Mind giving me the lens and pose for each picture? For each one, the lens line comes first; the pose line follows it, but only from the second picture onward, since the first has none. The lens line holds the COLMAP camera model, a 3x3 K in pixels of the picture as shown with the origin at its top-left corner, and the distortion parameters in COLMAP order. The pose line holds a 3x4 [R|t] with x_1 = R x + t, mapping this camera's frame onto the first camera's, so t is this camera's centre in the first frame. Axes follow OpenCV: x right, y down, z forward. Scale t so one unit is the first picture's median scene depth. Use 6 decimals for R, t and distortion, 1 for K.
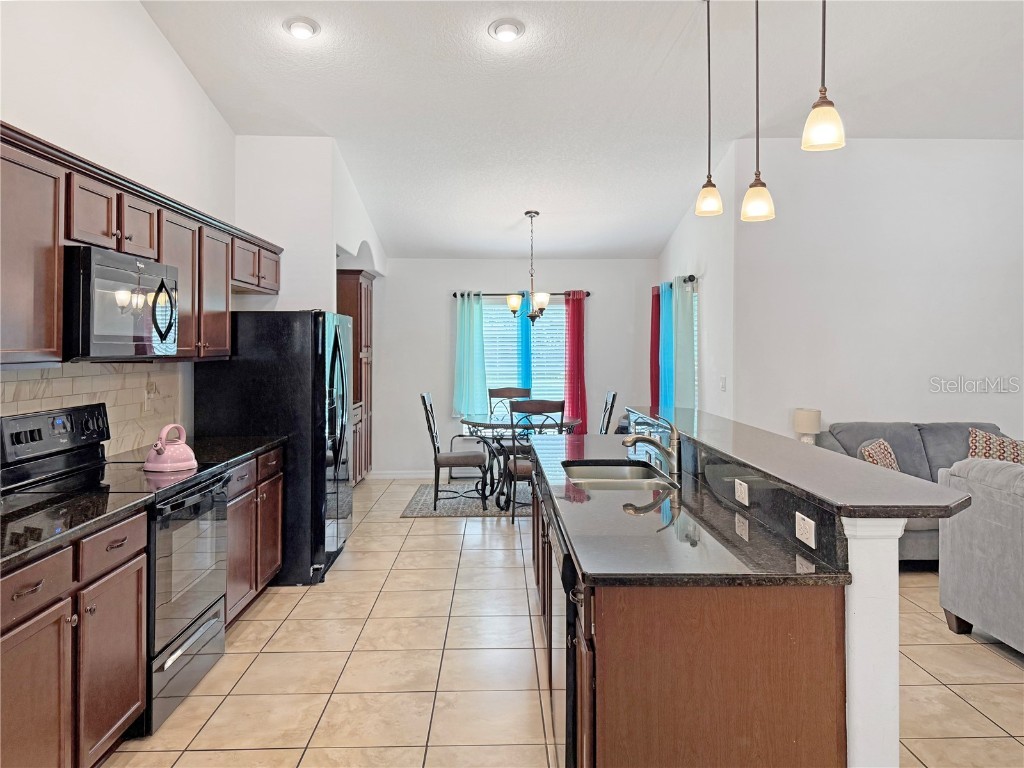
lens RADIAL K [[750.2, 0, 517.8], [0, 750.2, 329.5], [0, 0, 1]] dist [0.012094, -0.004461]
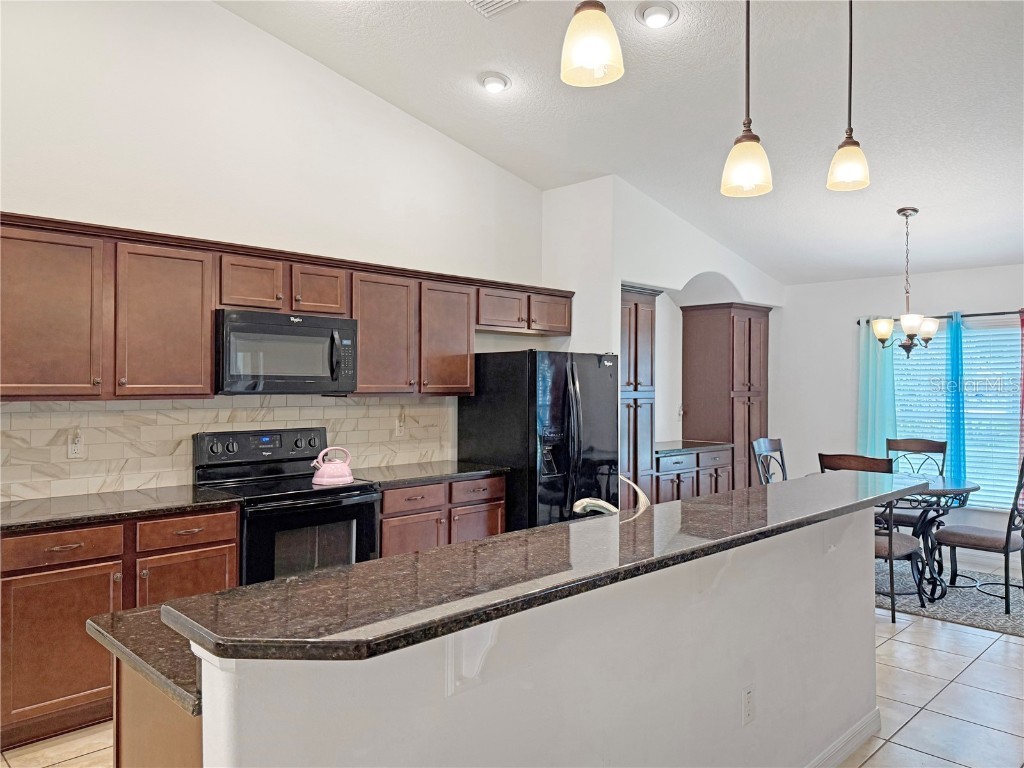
lens RADIAL K [[739.9, 0, 507.9], [0, 739.9, 373.8], [0, 0, 1]] dist [0.012355, -0.003537]
pose [[0.674882, -0.009760, -0.737862, 0.383794], [0.014644, 0.999893, 0.000168, 0.005857], [0.737781, -0.010919, 0.674952, 0.235711]]
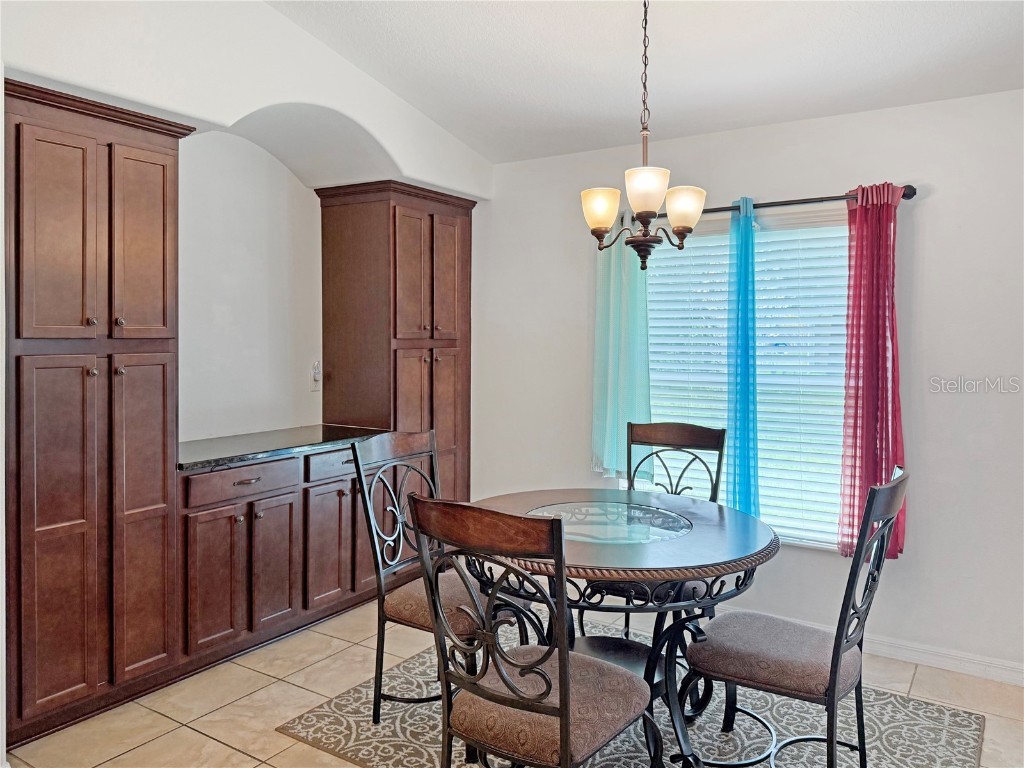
lens RADIAL K [[750.5, 0, 513.6], [0, 750.5, 347.0], [0, 0, 1]] dist [0.079326, -0.001333]
pose [[0.822667, 0.012397, -0.568389, 0.223461], [0.011763, 0.999177, 0.038819, 0.021958], [0.568403, -0.038622, 0.821844, 0.833527]]
